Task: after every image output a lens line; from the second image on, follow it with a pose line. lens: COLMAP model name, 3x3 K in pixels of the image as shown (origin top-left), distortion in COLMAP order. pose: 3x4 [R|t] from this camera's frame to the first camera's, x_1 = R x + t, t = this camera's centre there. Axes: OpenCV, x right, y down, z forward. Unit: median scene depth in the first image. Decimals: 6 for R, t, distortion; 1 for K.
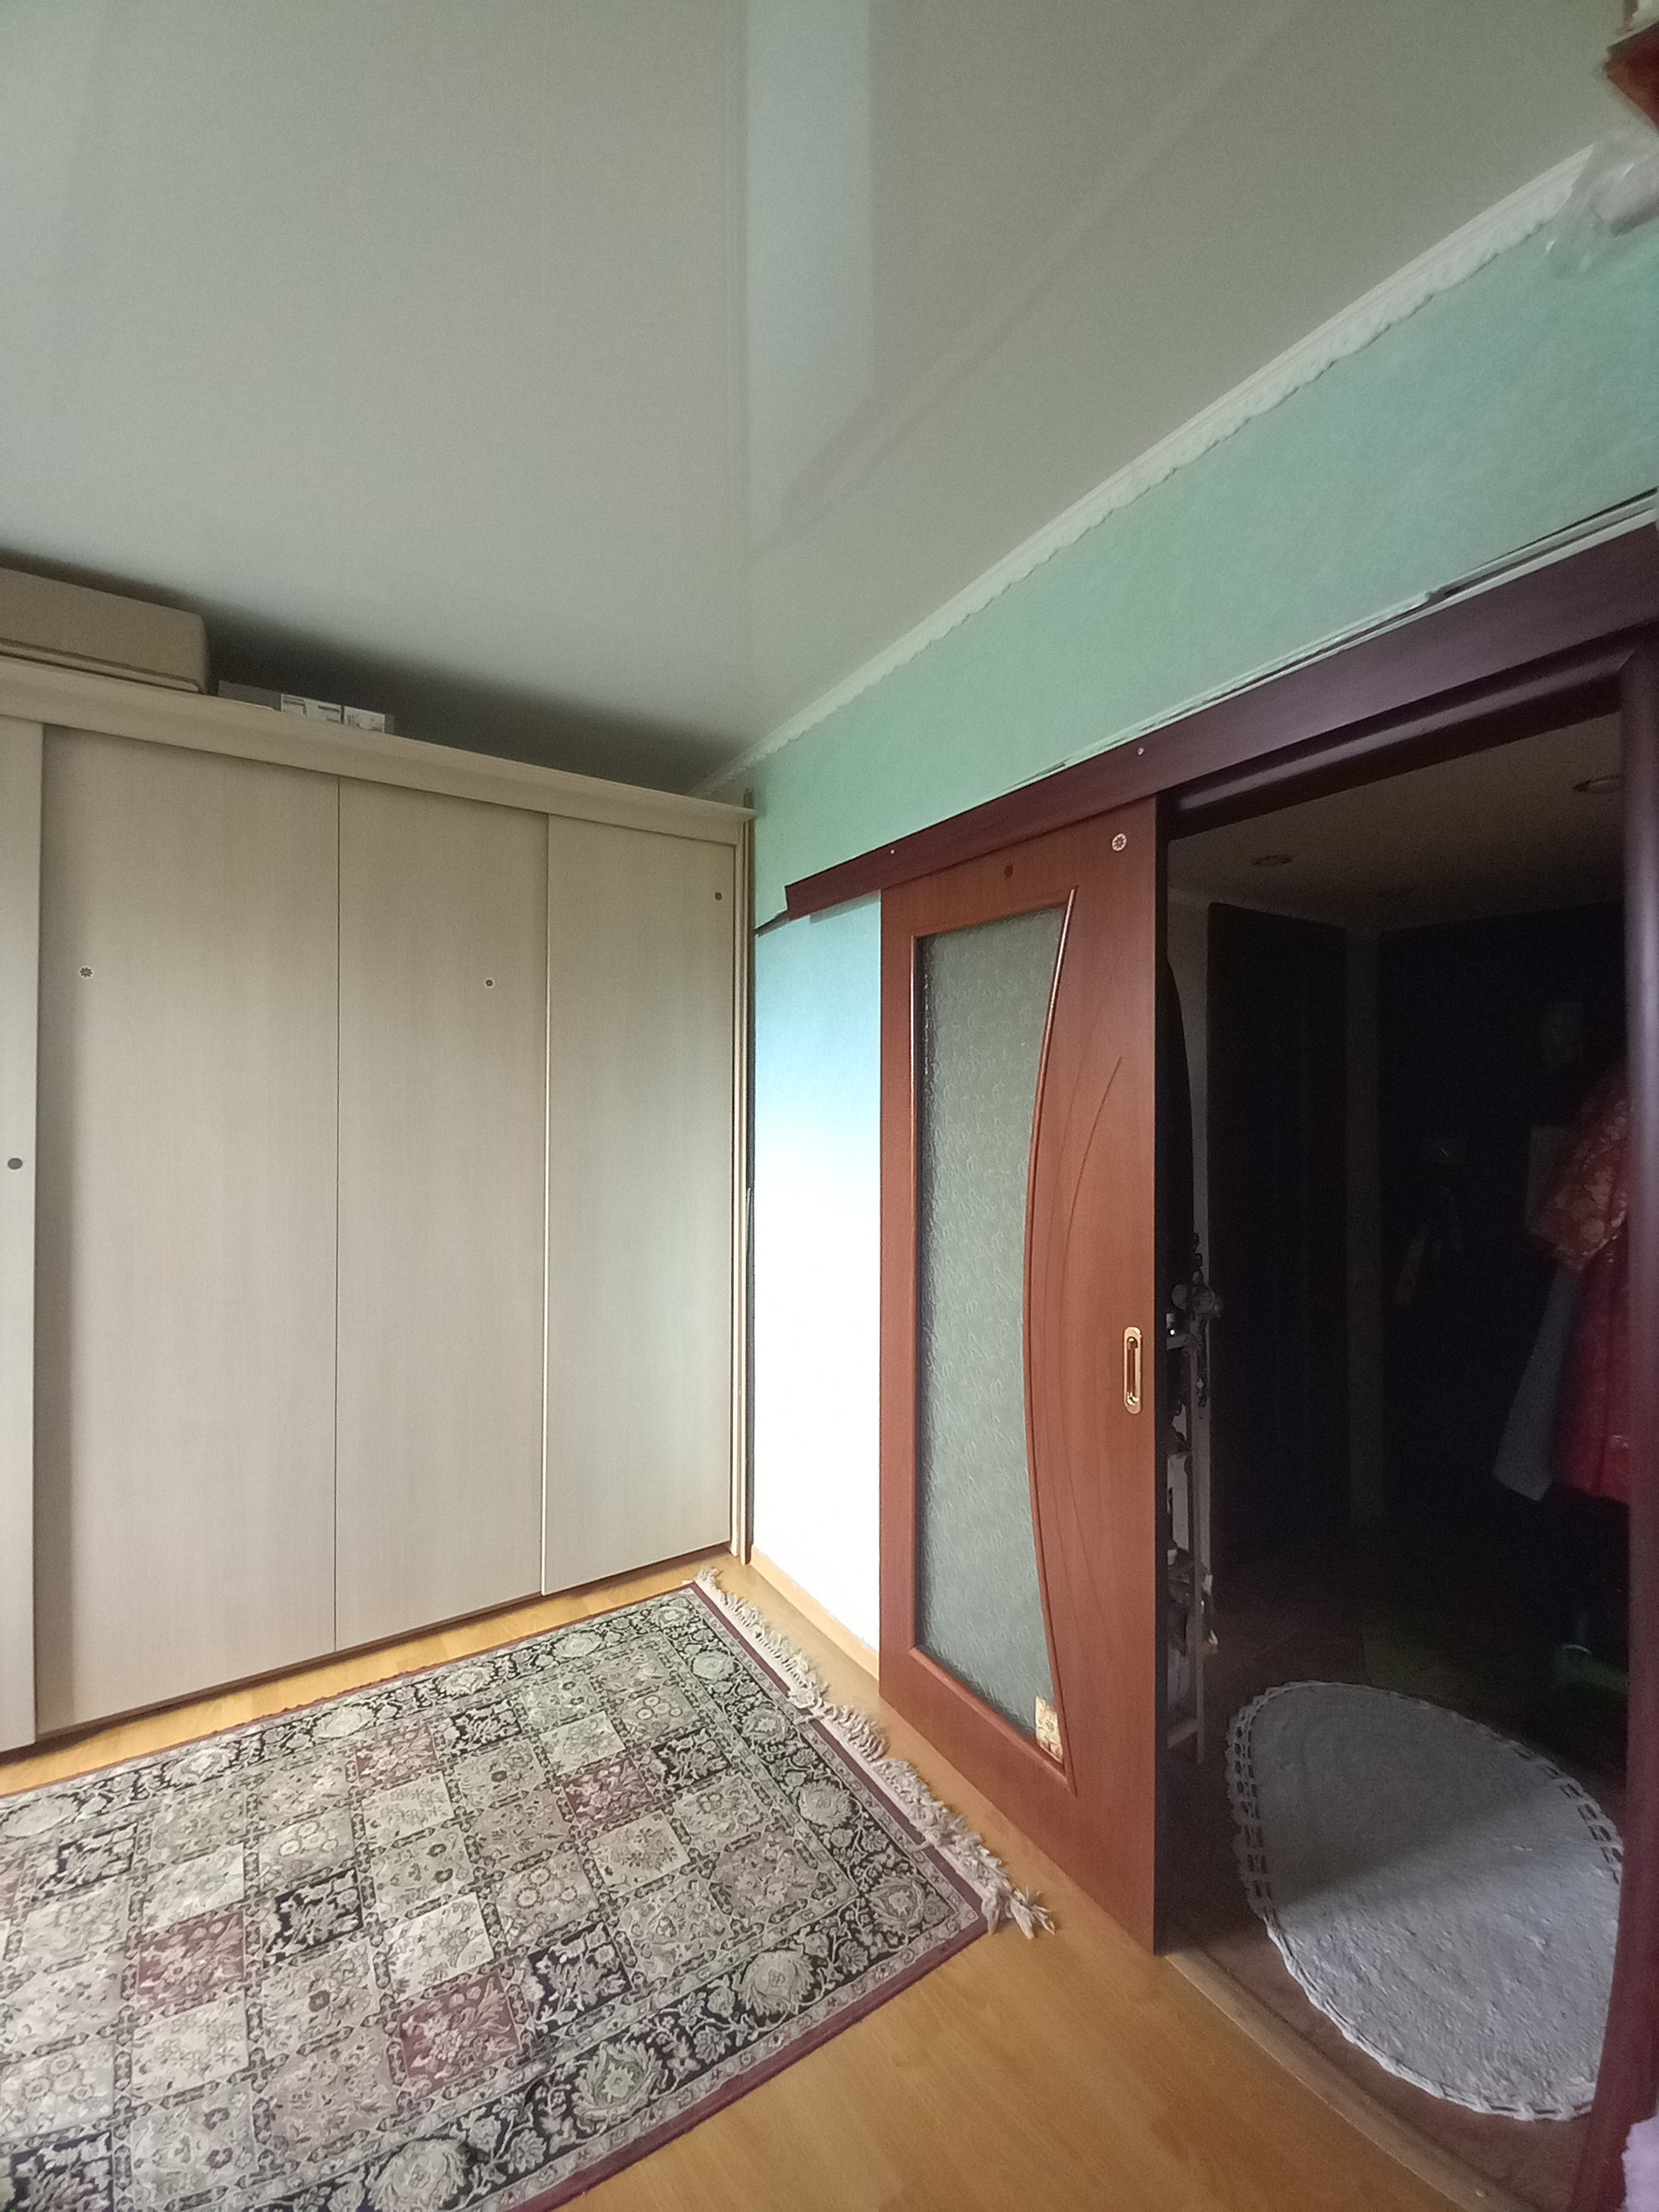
lens RADIAL K [[881.4, 0, 849.4], [0, 881.4, 1085.4], [0, 0, 1]] dist [-0.017955, -0.002877]
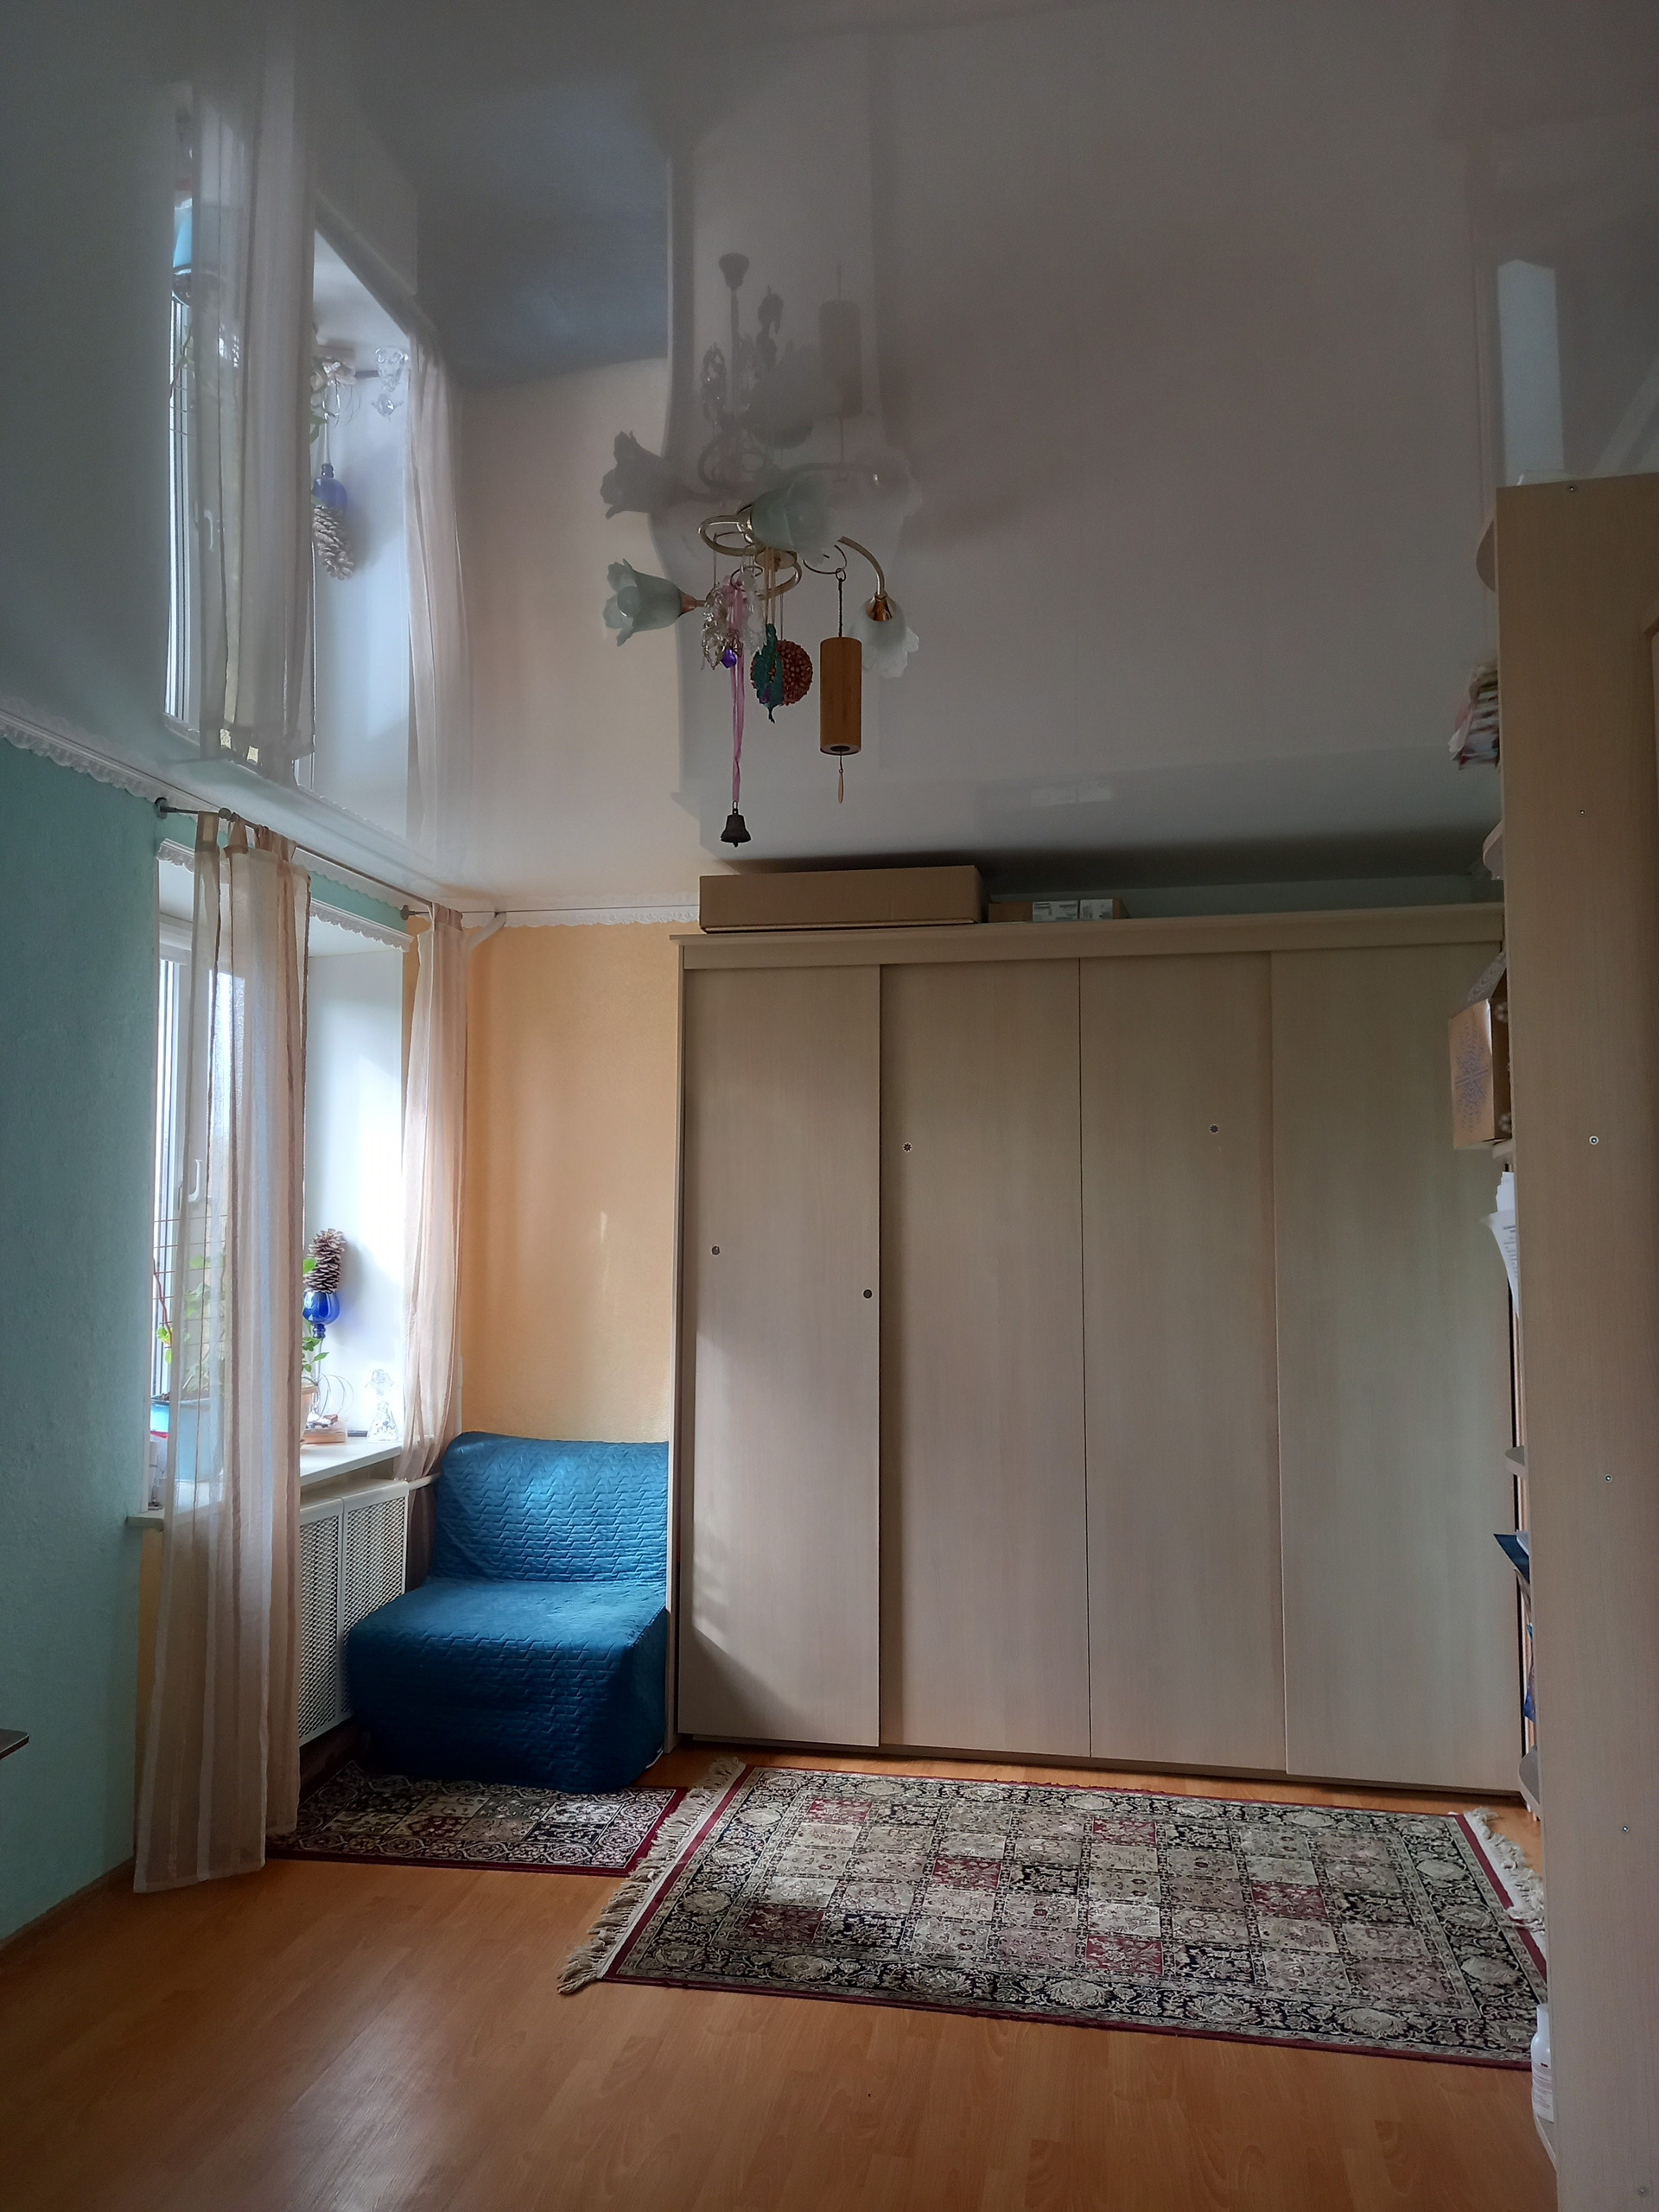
lens RADIAL K [[1624.6, 0, 827.4], [0, 1624.6, 1106.6], [0, 0, 1]] dist [0.002229, -0.001890]
pose [[0.715840, -0.054111, -0.696165, 0.727426], [0.007037, 0.997501, -0.070298, -0.016714], [0.698229, 0.045424, 0.714432, -0.826960]]
